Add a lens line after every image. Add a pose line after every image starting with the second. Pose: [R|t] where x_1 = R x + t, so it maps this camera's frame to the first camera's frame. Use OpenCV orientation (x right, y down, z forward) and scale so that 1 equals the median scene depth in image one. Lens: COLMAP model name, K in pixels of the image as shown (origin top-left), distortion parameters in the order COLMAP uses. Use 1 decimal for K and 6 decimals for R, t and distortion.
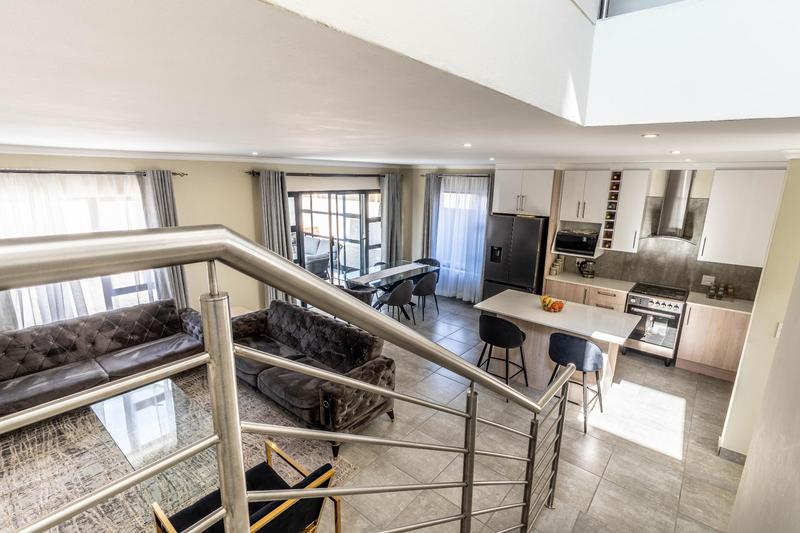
lens RADIAL K [[382.1, 0, 403.7], [0, 382.1, 268.9], [0, 0, 1]] dist [0.000795, -0.001495]
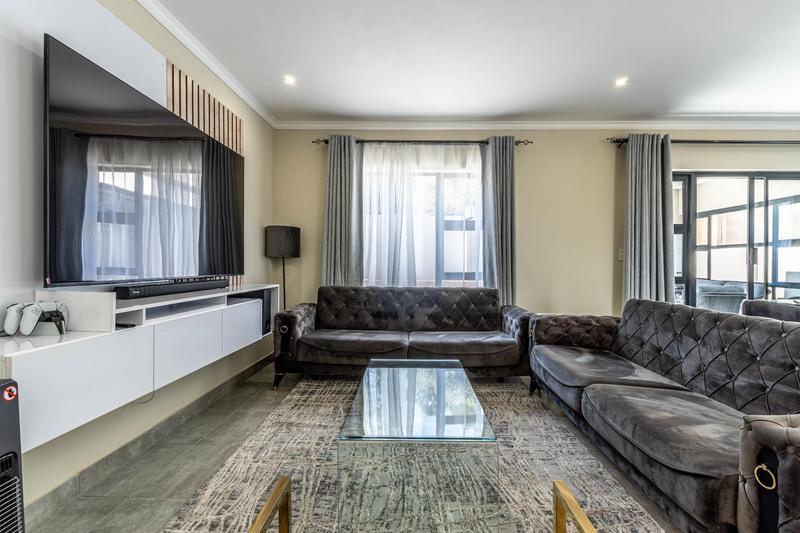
lens RADIAL K [[382.1, 0, 407.4], [0, 382.1, 265.0], [0, 0, 1]] dist [0.000795, -0.001495]
pose [[0.625412, -0.010961, -0.780218, -0.069124], [-0.176471, 0.972008, -0.155111, 0.141761], [0.760078, 0.234694, 0.605971, 0.266123]]
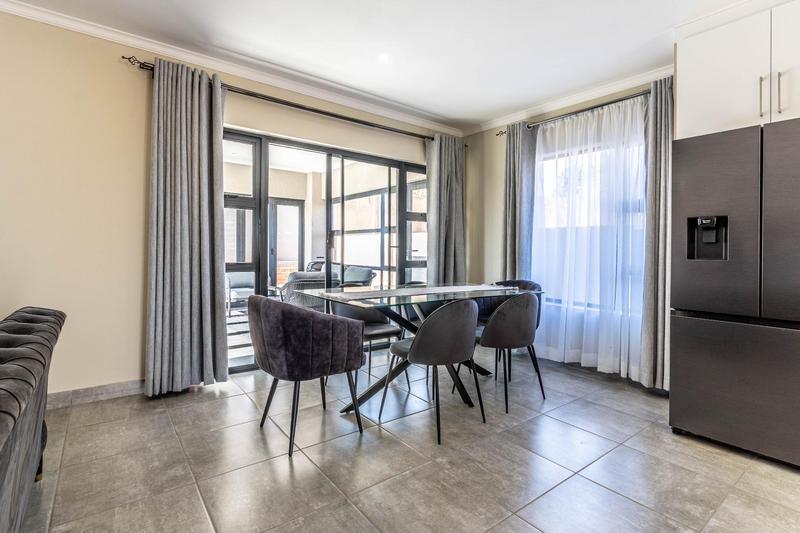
lens RADIAL K [[382.1, 0, 398.6], [0, 382.1, 246.9], [0, 0, 1]] dist [0.000795, -0.001495]
pose [[0.972512, -0.011541, -0.232565, 0.038398], [-0.046217, 0.969333, -0.241367, 0.071249], [0.228219, 0.245481, 0.942155, 0.577173]]
